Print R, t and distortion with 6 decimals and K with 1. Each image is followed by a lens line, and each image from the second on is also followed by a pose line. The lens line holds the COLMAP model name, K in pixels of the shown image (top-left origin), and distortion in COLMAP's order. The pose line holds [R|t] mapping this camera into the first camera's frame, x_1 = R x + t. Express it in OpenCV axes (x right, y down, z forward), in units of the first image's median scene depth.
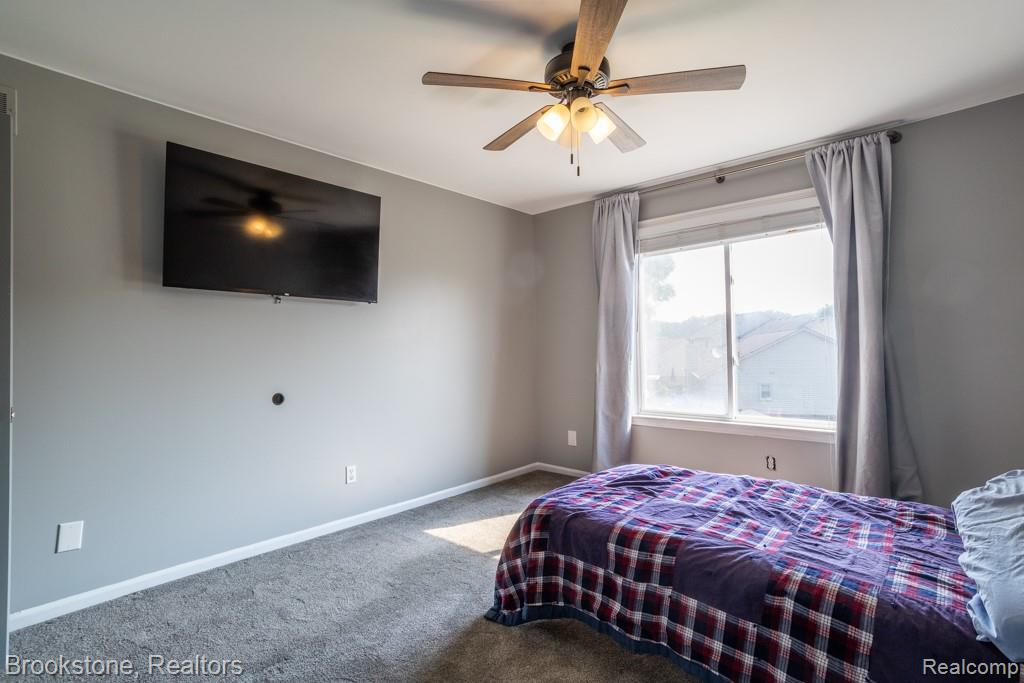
lens RADIAL K [[495.7, 0, 506.5], [0, 495.7, 345.0], [0, 0, 1]] dist [-0.055834, 0.035410]
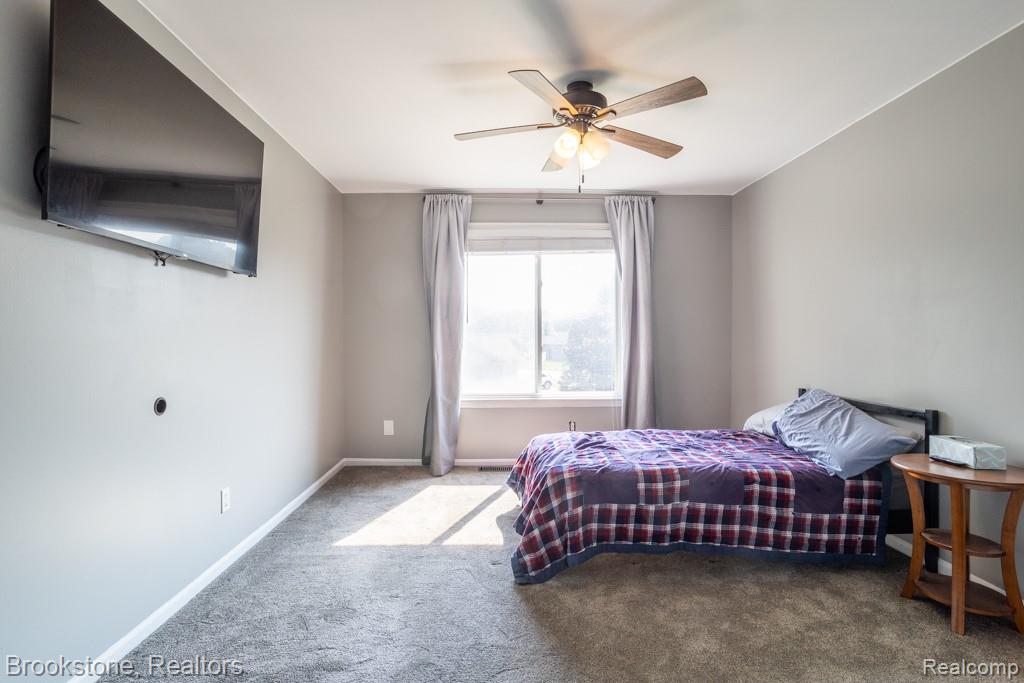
lens RADIAL K [[493.5, 0, 509.8], [0, 493.5, 347.5], [0, 0, 1]] dist [-0.051213, 0.035974]
pose [[0.717174, -0.007325, 0.696855, -0.840115], [-0.012747, 0.999640, 0.023626, 0.005287], [-0.696777, -0.025827, 0.716823, 0.258357]]
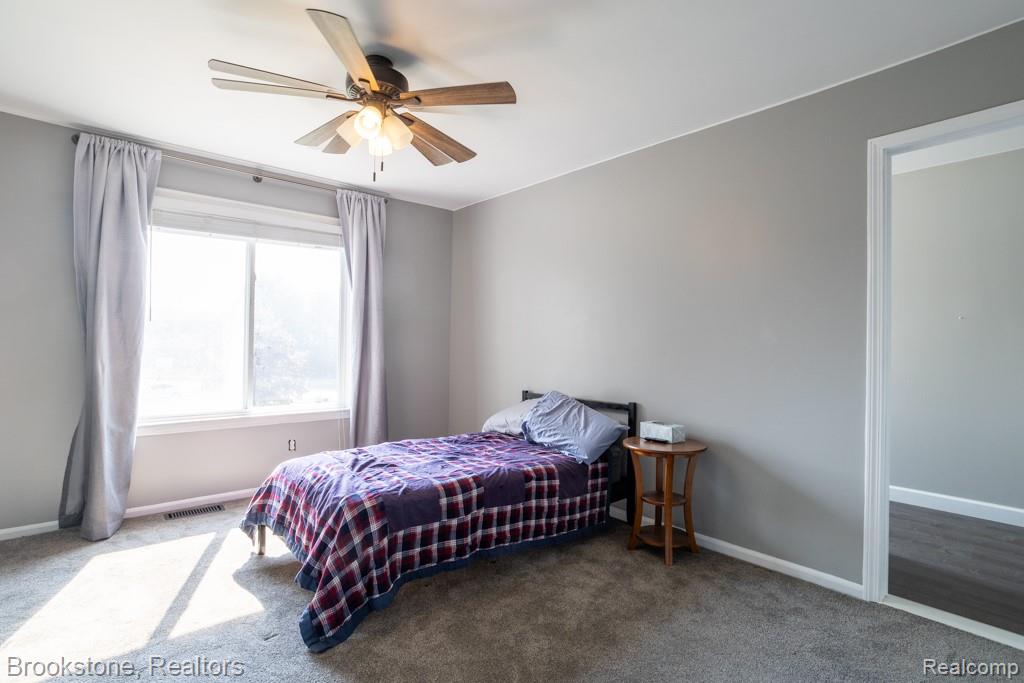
lens RADIAL K [[495.7, 0, 506.5], [0, 495.7, 345.0], [0, 0, 1]] dist [-0.055834, 0.035410]
pose [[0.115892, 0.010365, 0.993208, -0.895703], [-0.025337, 0.999651, -0.007476, 0.010691], [-0.992939, -0.024299, 0.116114, 0.602445]]
